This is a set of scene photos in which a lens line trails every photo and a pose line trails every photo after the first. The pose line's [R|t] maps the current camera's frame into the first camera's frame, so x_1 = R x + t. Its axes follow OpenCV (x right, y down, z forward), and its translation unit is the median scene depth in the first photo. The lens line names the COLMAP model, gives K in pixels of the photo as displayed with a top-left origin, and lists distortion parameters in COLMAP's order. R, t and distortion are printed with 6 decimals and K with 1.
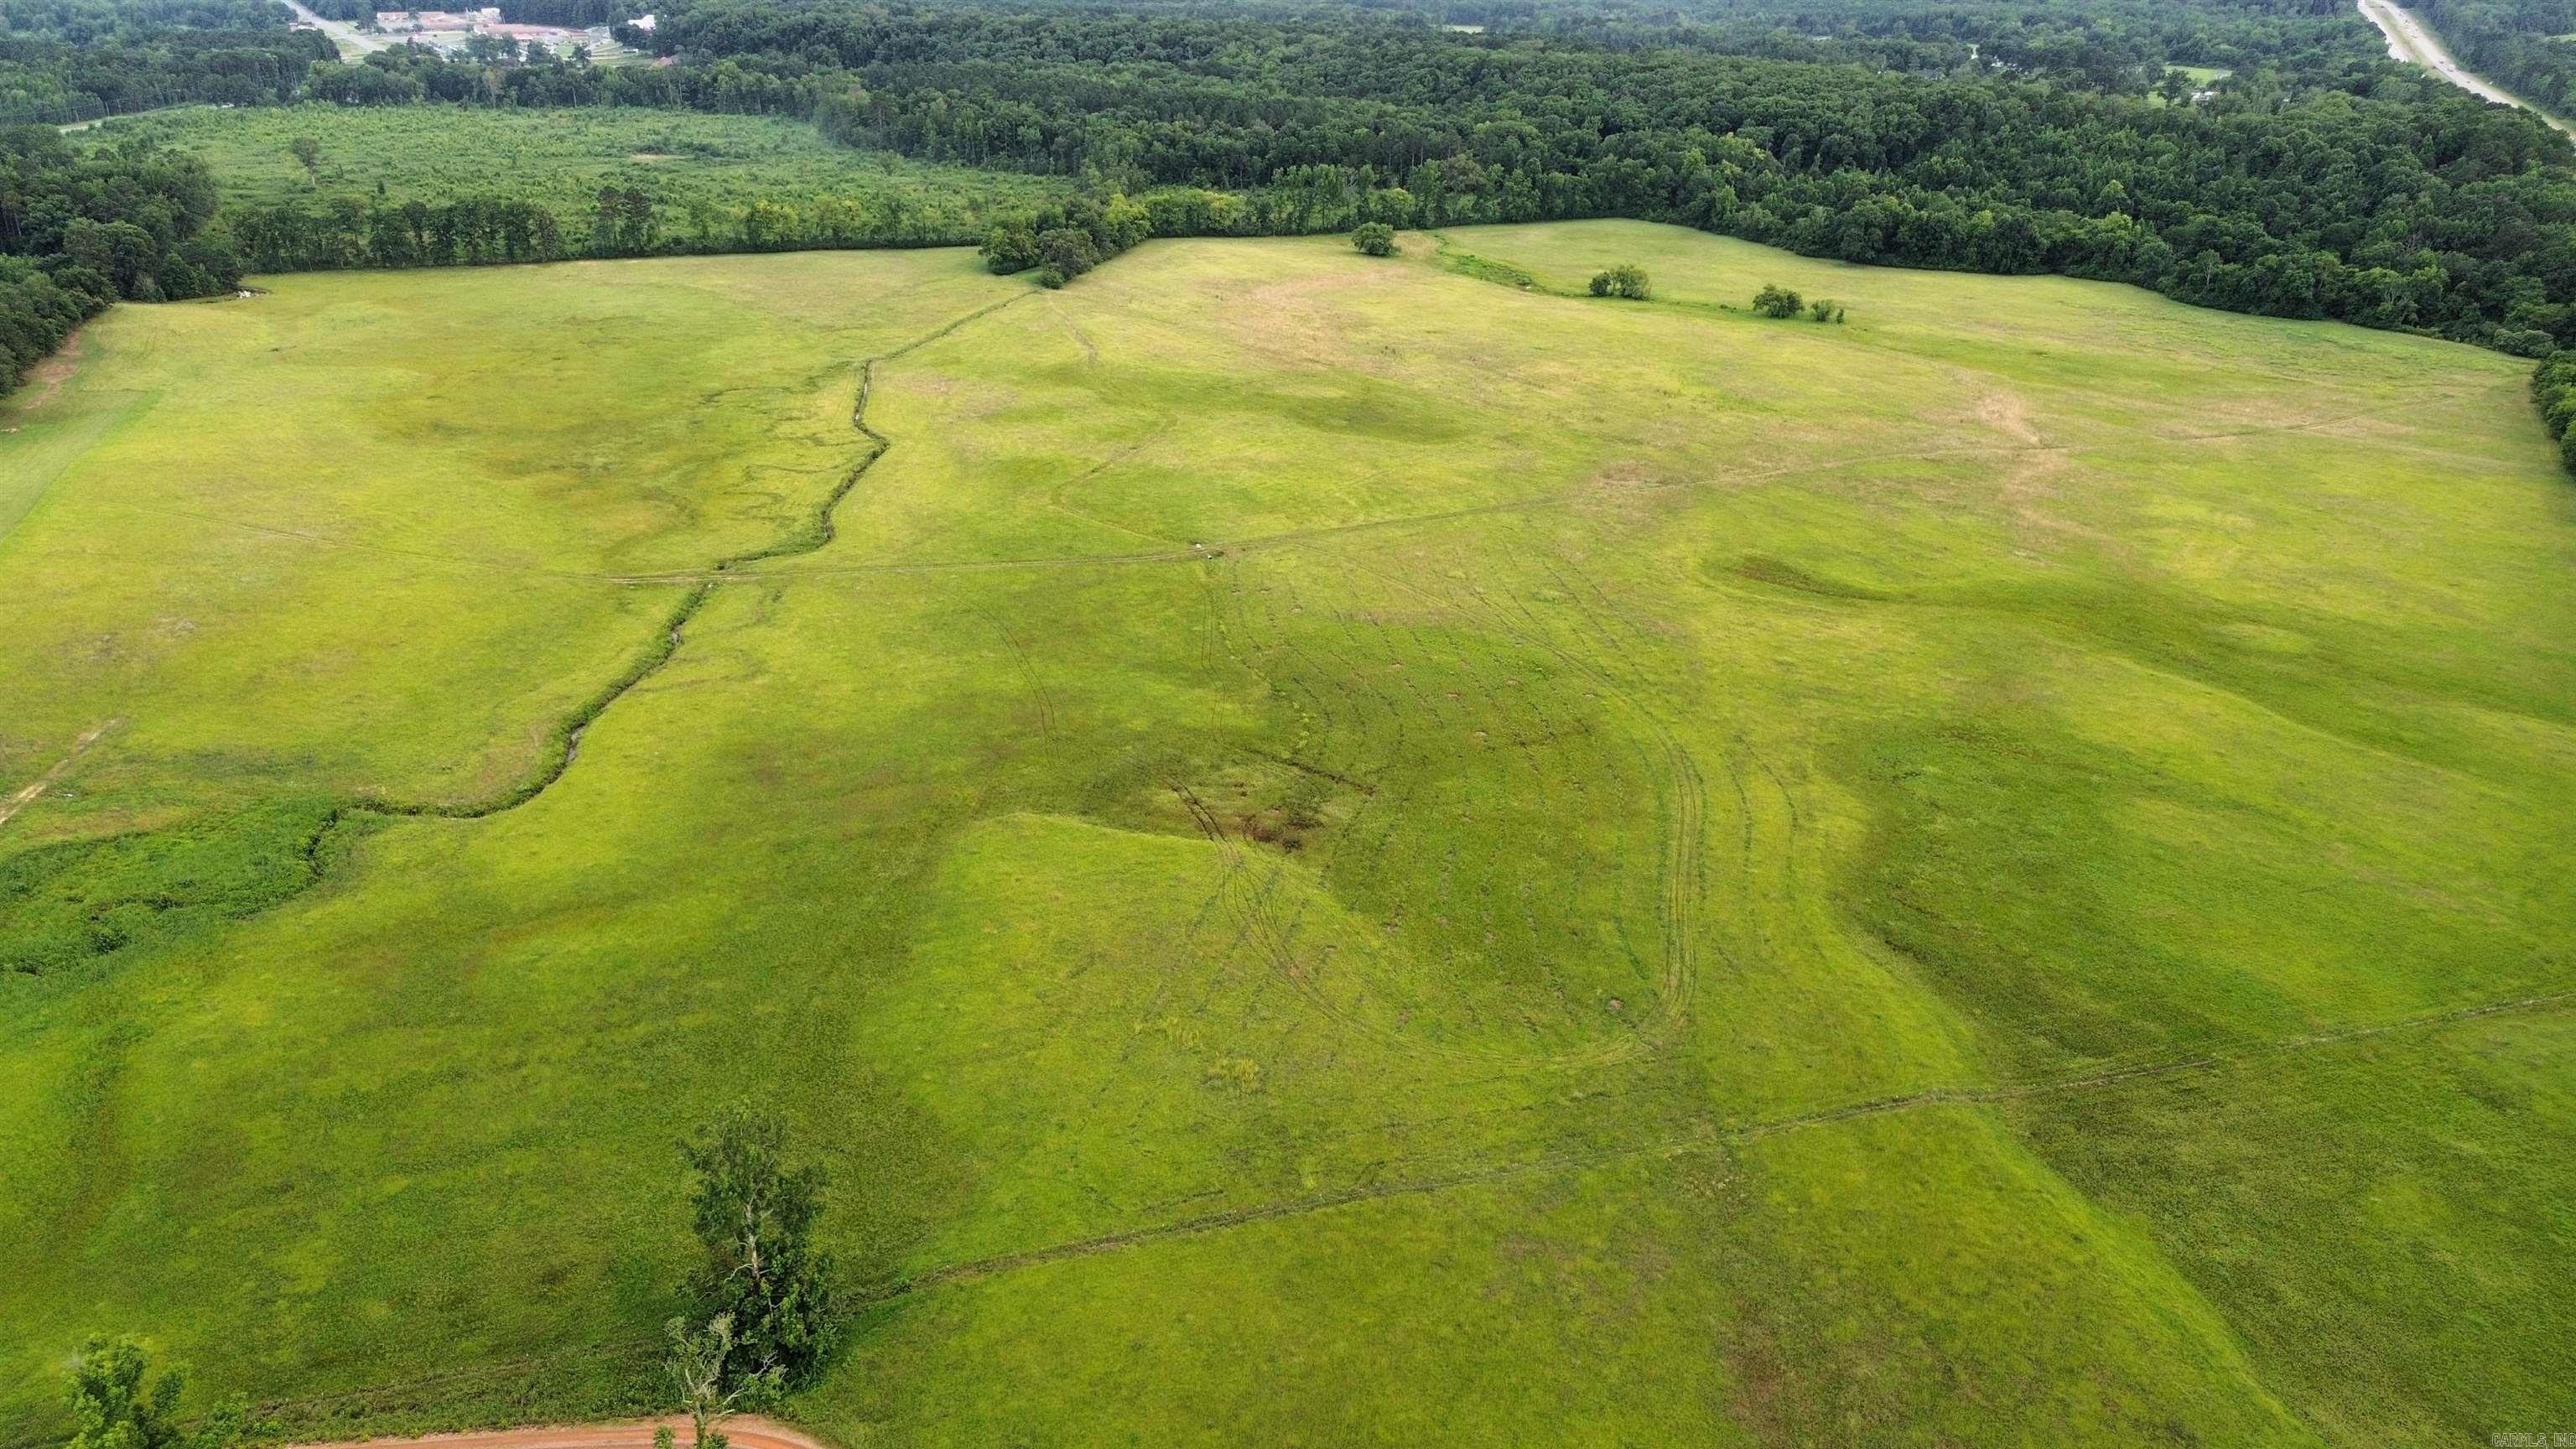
lens RADIAL K [[1811.0, 0, 1282.8], [0, 1811.0, 736.3], [0, 0, 1]] dist [0.073759, -0.067579]
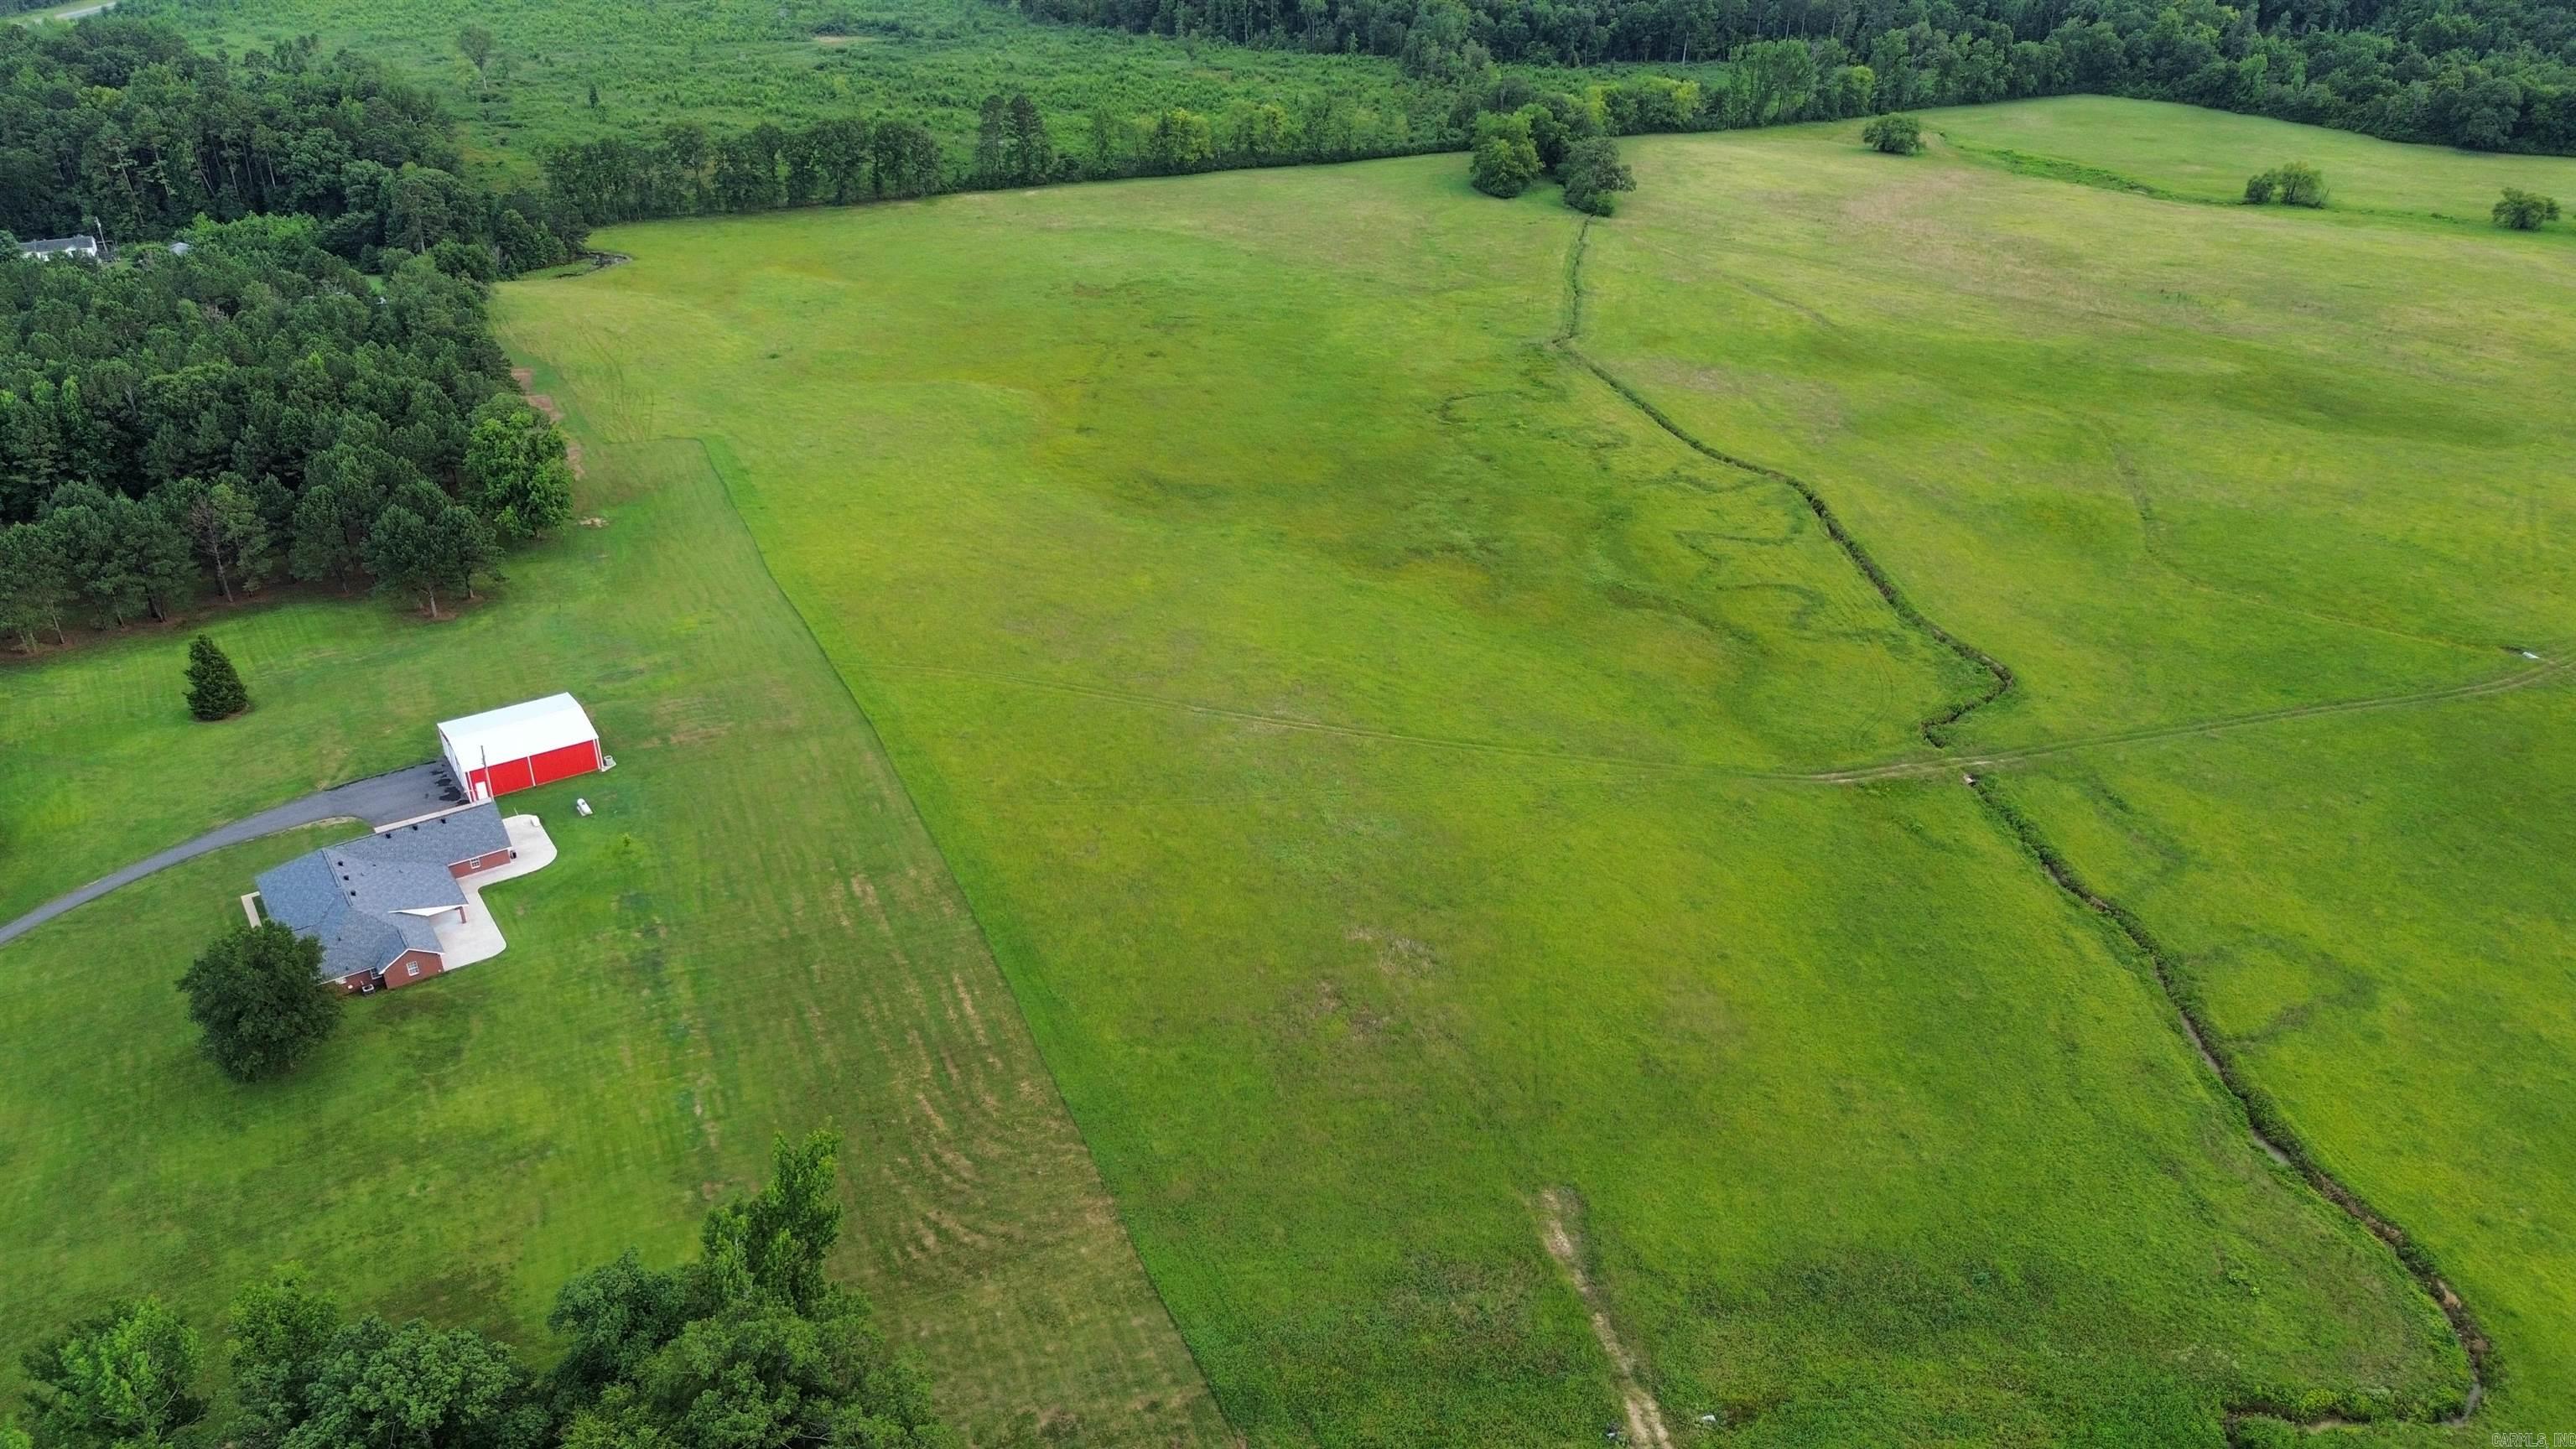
lens RADIAL K [[1811.0, 0, 1282.8], [0, 1811.0, 736.3], [0, 0, 1]] dist [0.073759, -0.067579]
pose [[0.995428, -0.048455, 0.082317, -0.326313], [0.041980, 0.996018, 0.078646, -0.085392], [-0.085800, -0.074831, 0.993498, 0.198512]]
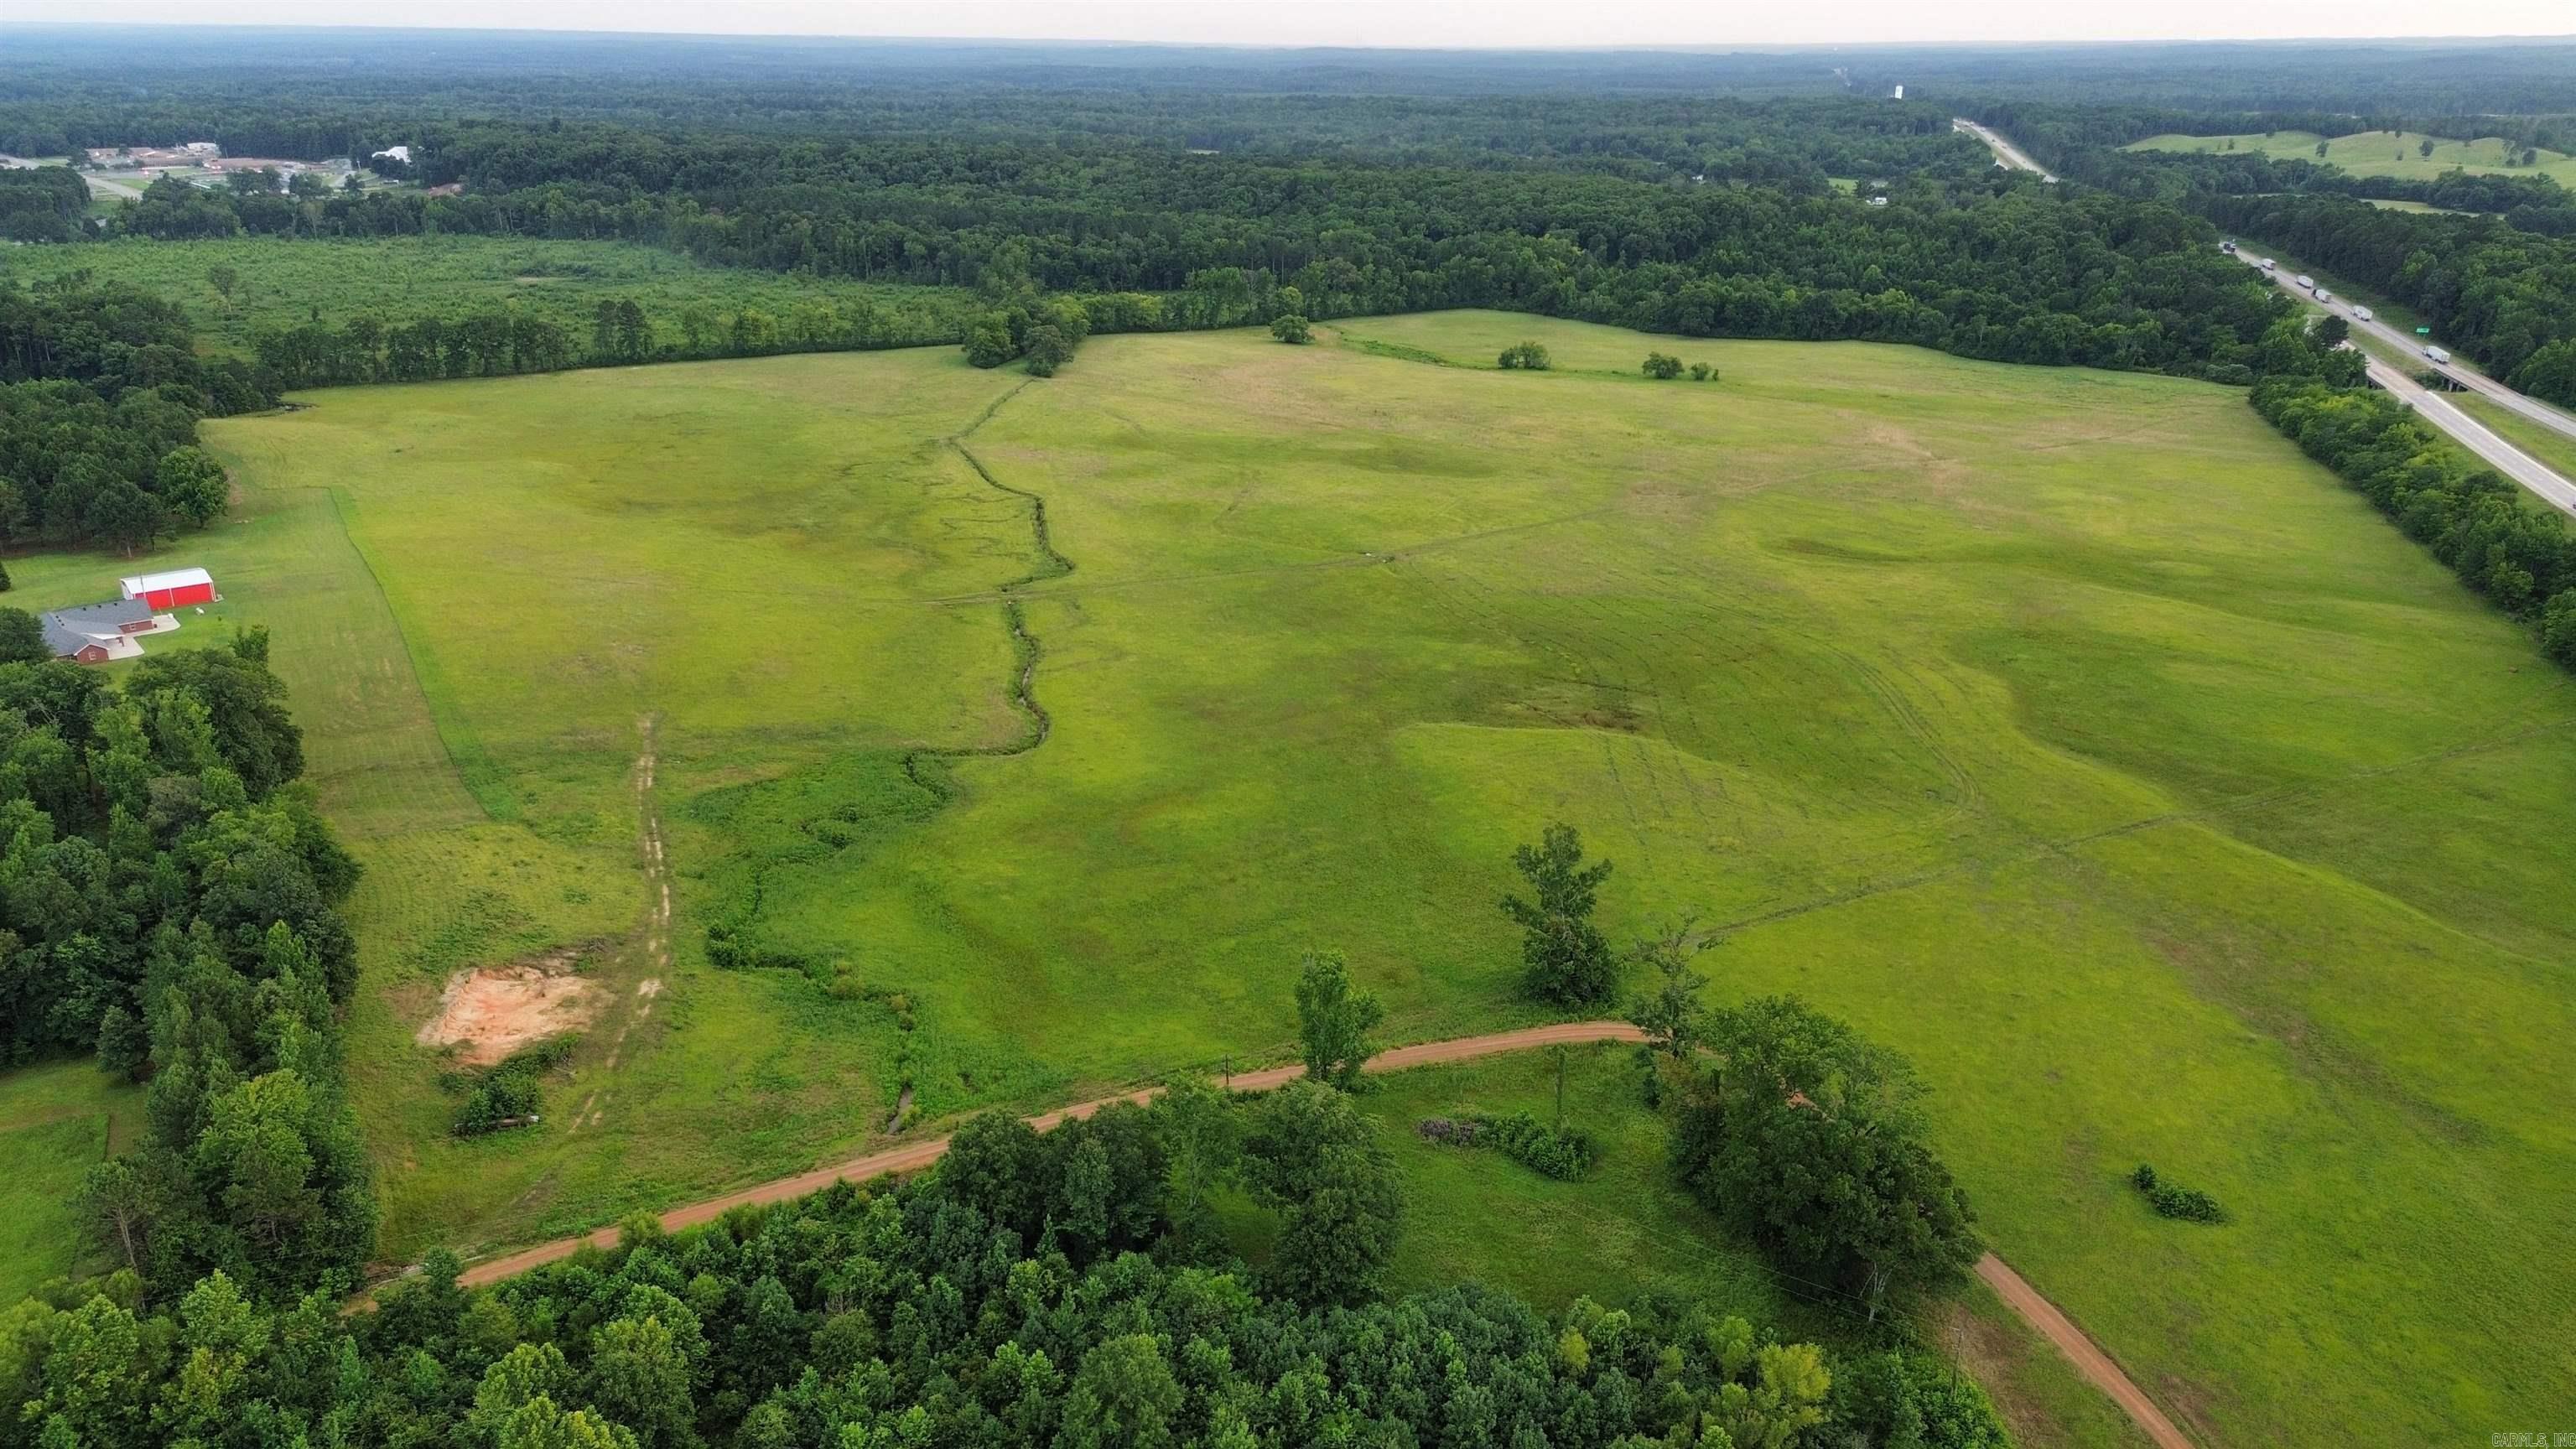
lens RADIAL K [[1811.0, 0, 1282.8], [0, 1811.0, 736.3], [0, 0, 1]] dist [0.073759, -0.067579]
pose [[0.981357, -0.070376, 0.178843, -0.190331], [0.081049, 0.995296, -0.053077, 0.045191], [-0.174267, 0.066582, 0.982445, -0.112172]]
